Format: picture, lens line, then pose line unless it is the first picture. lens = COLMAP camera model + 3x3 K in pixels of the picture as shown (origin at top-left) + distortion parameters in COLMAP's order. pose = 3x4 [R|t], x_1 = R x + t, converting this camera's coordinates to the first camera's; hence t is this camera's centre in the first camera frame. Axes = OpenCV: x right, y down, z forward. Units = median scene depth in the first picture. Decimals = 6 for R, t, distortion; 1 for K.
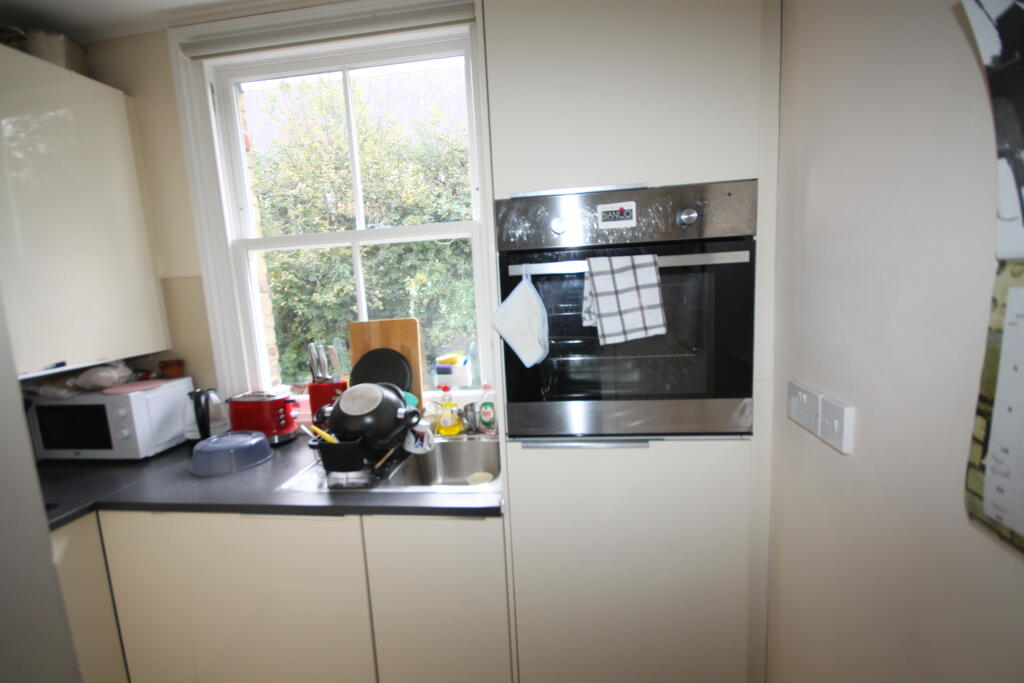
lens RADIAL K [[473.2, 0, 512.0], [0, 473.2, 341.5], [0, 0, 1]] dist [0.002003, 0.000702]
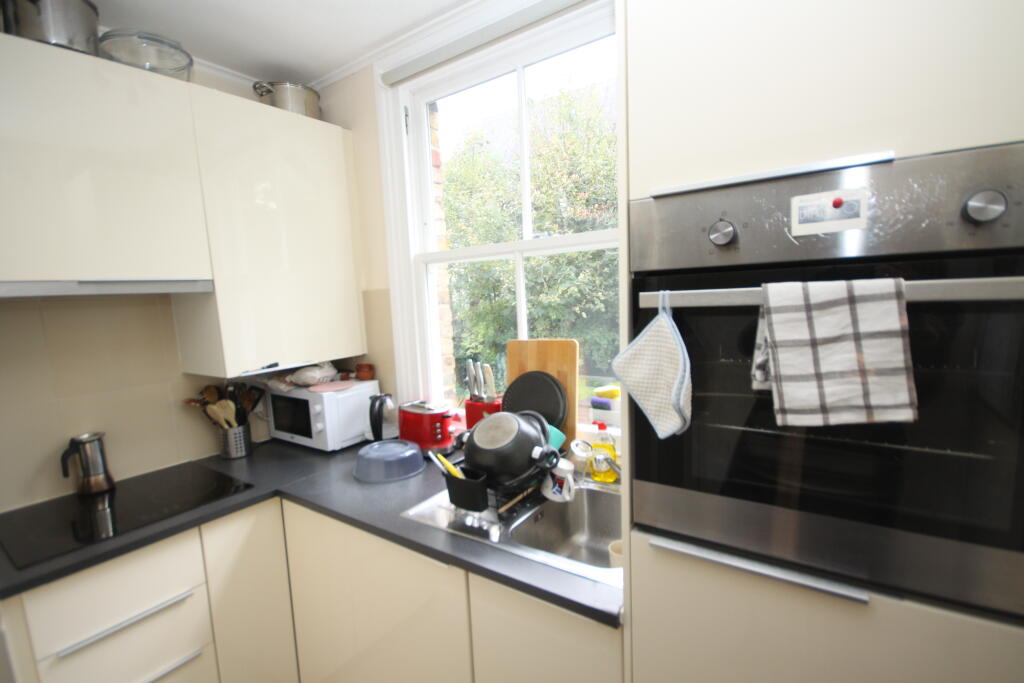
lens RADIAL K [[473.2, 0, 512.0], [0, 473.2, 341.5], [0, 0, 1]] dist [0.002003, 0.000702]
pose [[0.886211, 0.063441, -0.458917, 0.101217], [-0.062781, 0.997887, 0.016714, -0.058000], [0.459008, 0.013999, 0.888322, 0.186670]]
